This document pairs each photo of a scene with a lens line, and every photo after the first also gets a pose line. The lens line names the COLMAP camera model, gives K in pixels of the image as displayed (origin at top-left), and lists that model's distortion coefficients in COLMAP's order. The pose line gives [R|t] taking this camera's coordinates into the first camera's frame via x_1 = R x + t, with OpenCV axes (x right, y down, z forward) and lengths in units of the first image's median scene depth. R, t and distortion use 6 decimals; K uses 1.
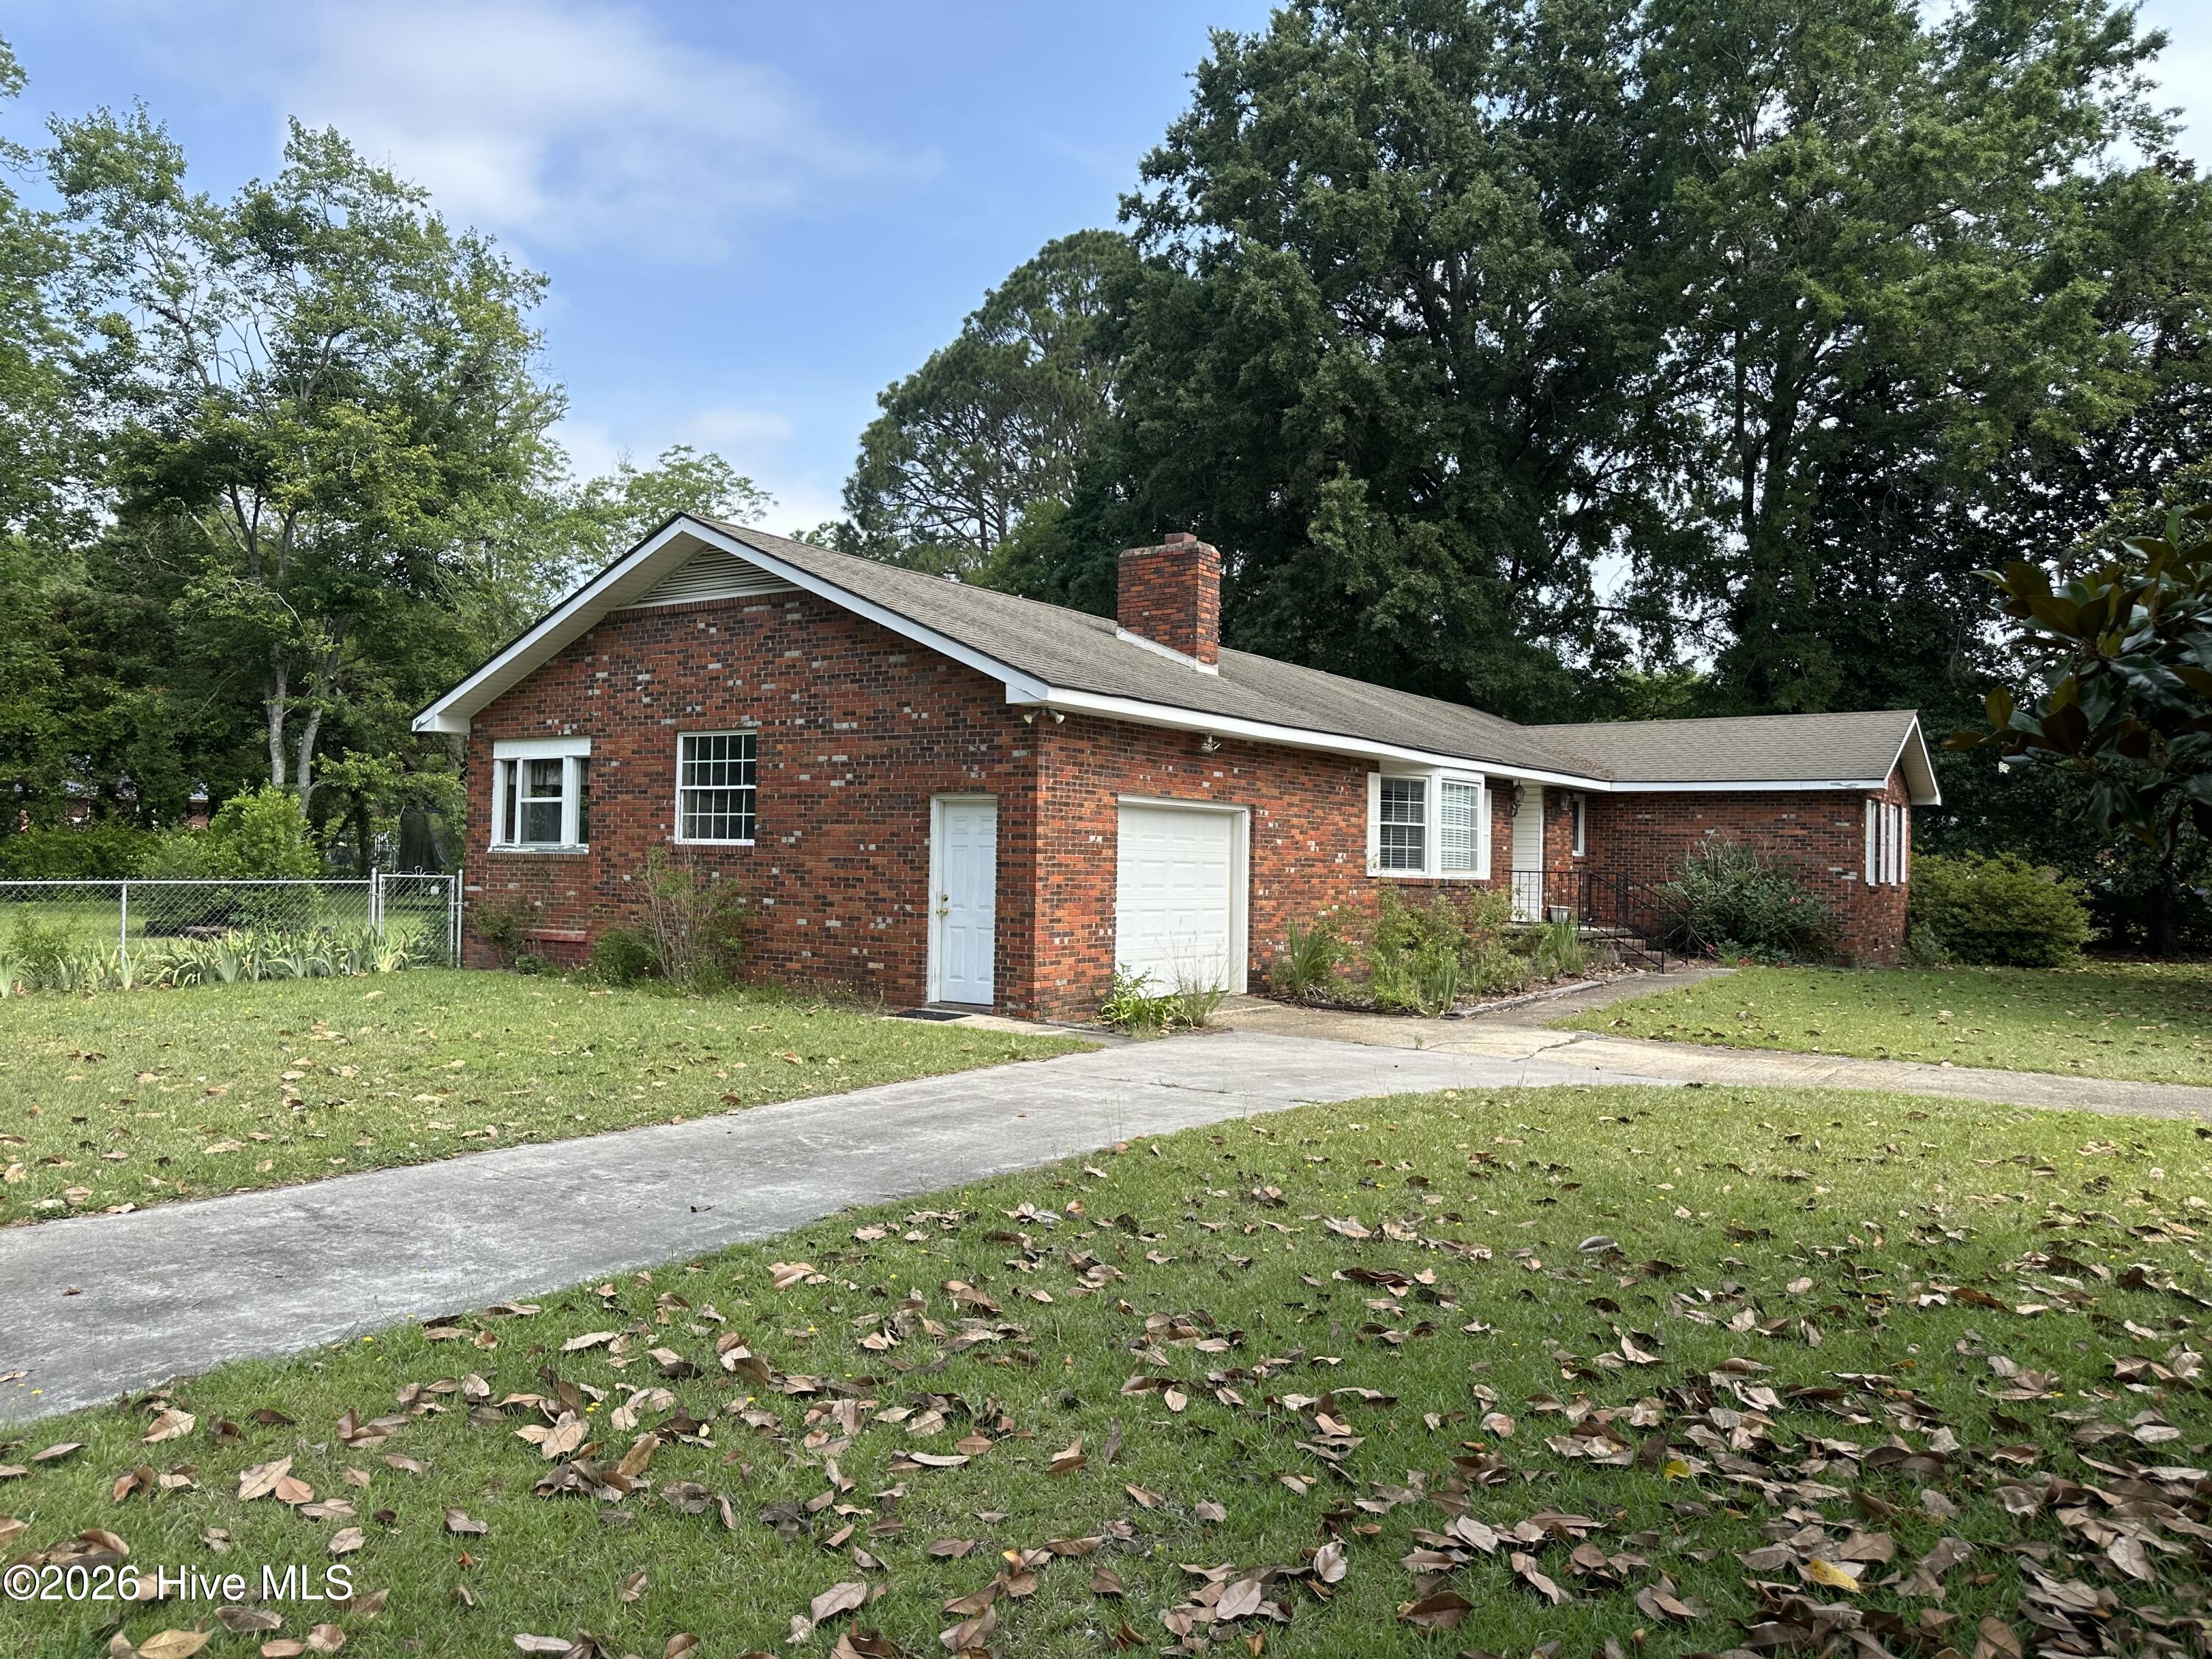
lens RADIAL K [[1578.1, 0, 1102.1], [0, 1578.1, 820.8], [0, 0, 1]] dist [0.084902, -0.026782]
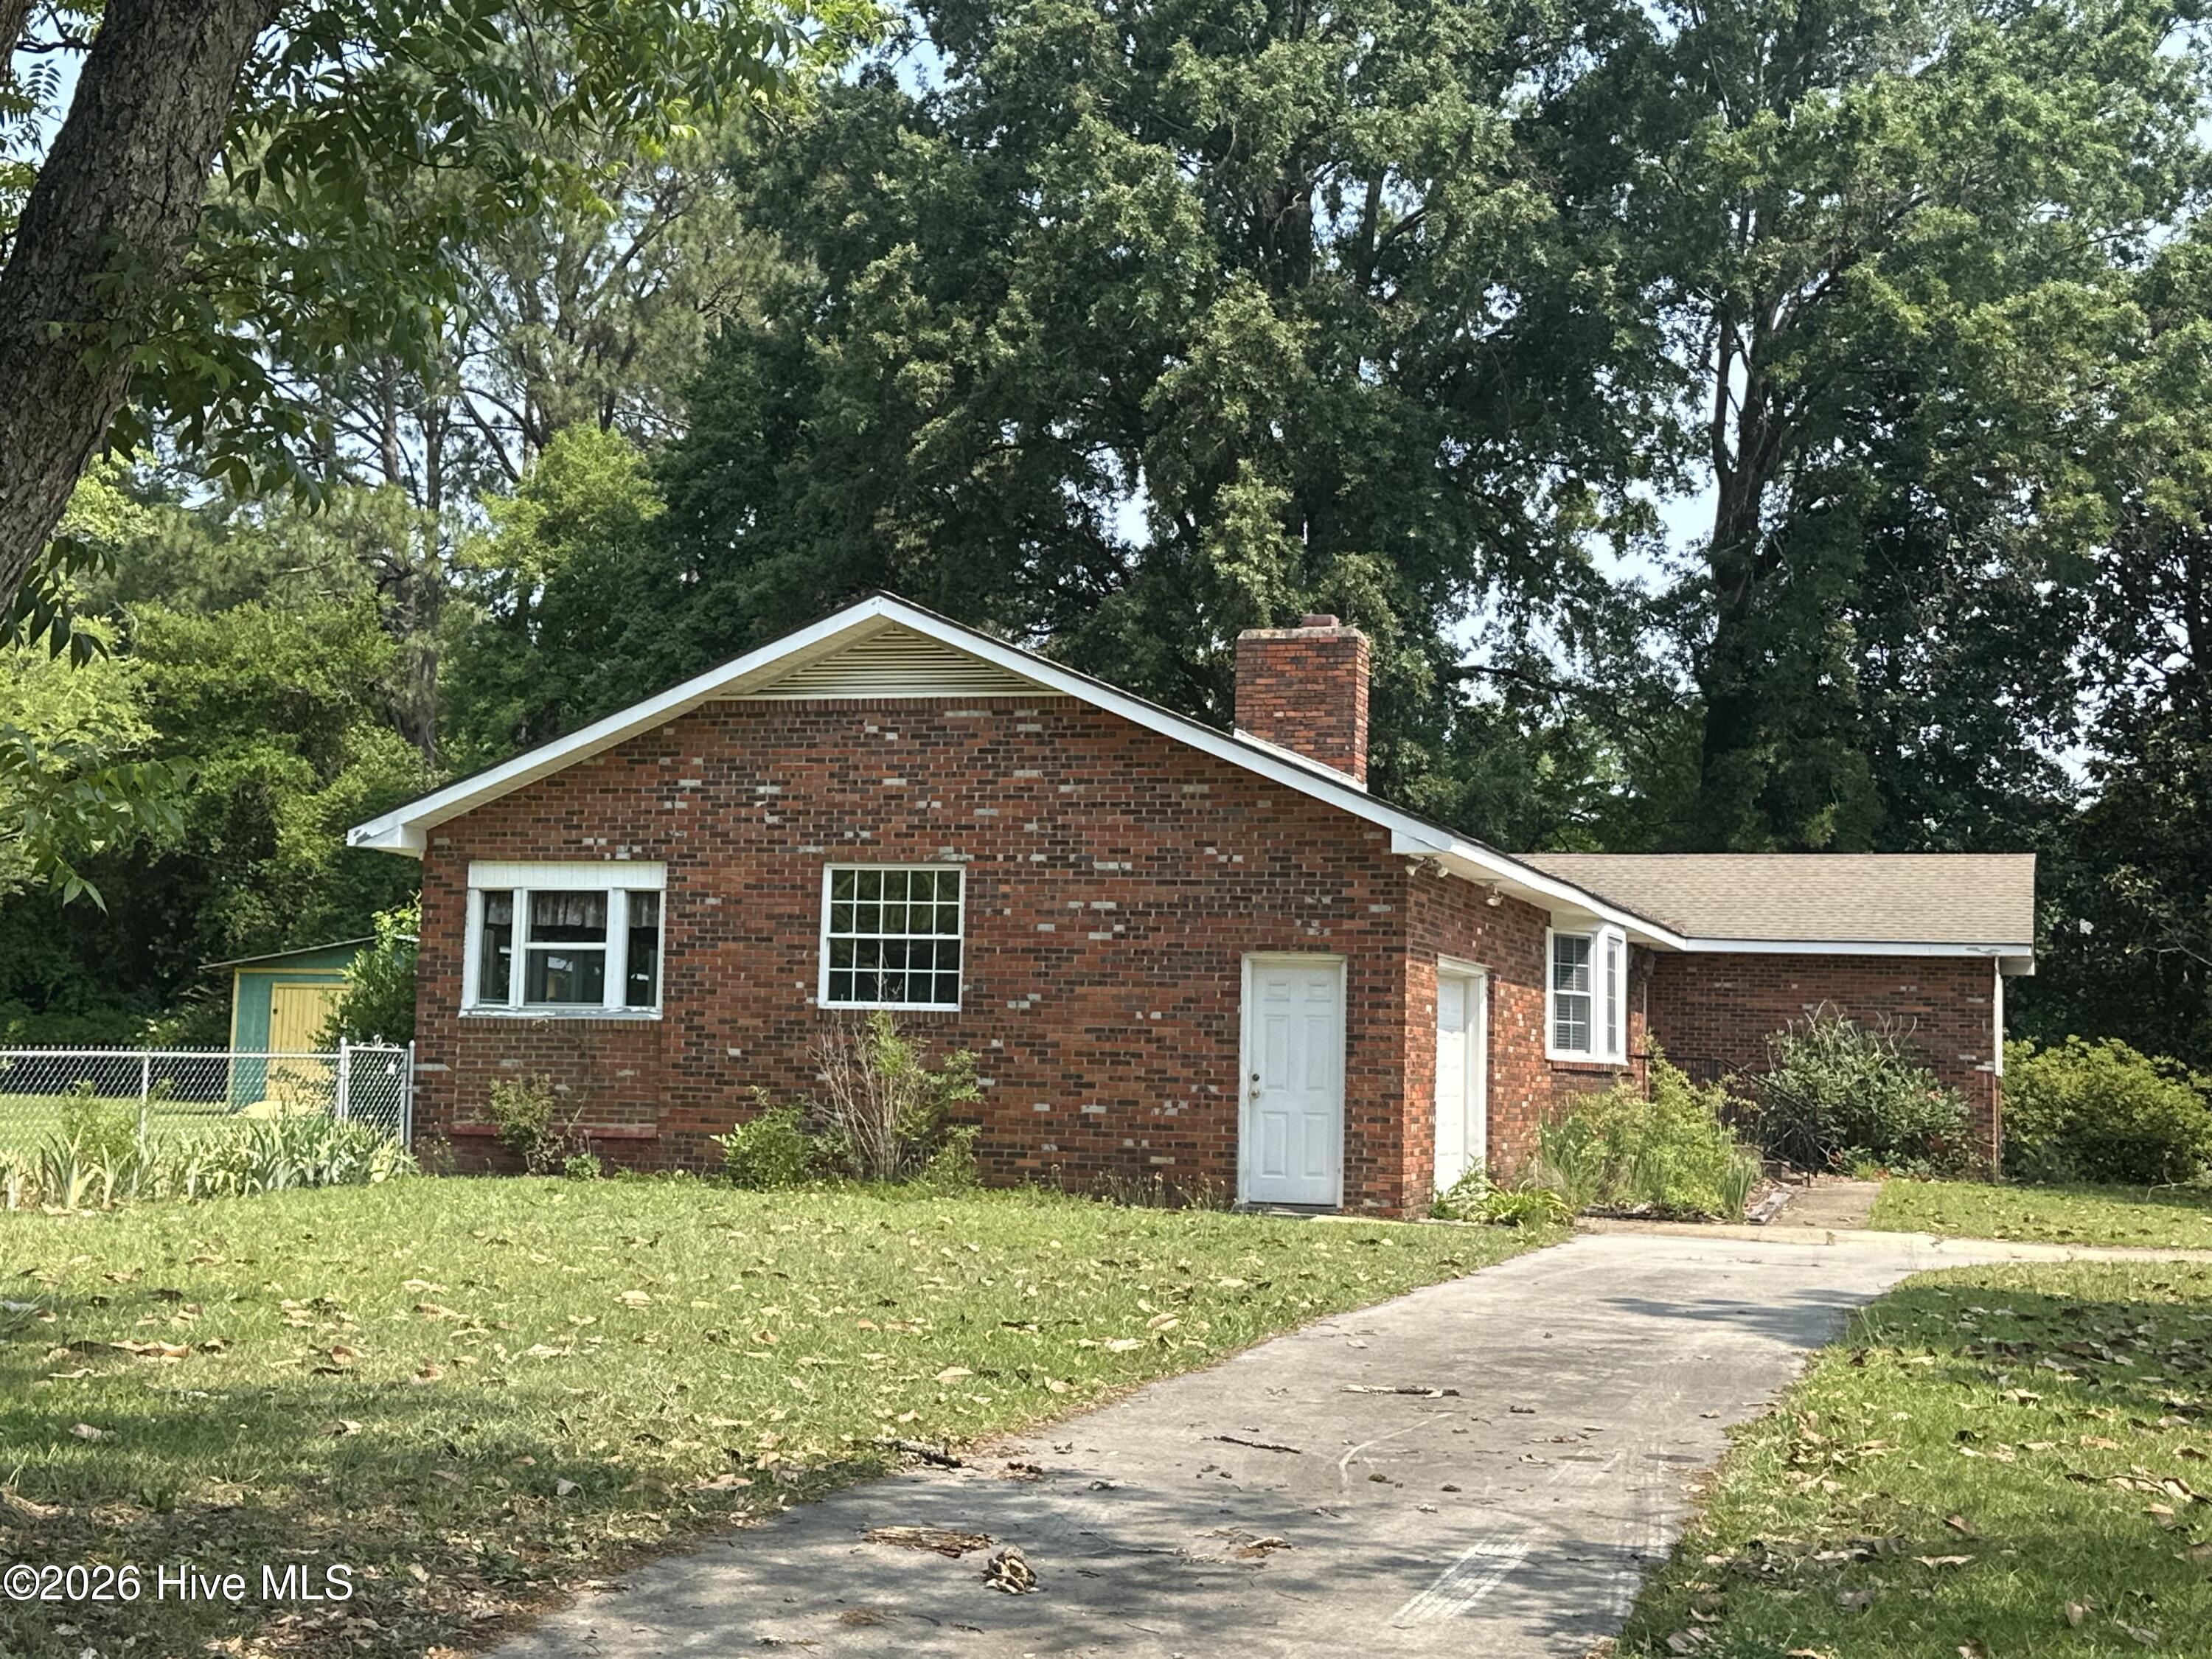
lens RADIAL K [[3007.4, 0, 1107.8], [0, 3007.4, 838.8], [0, 0, 1]] dist [0.221955, 0.000000]
pose [[0.953243, 0.028234, 0.300882, -0.552512], [-0.015261, 0.998853, -0.045380, -0.003072], [-0.301818, 0.038666, 0.952581, -0.420025]]
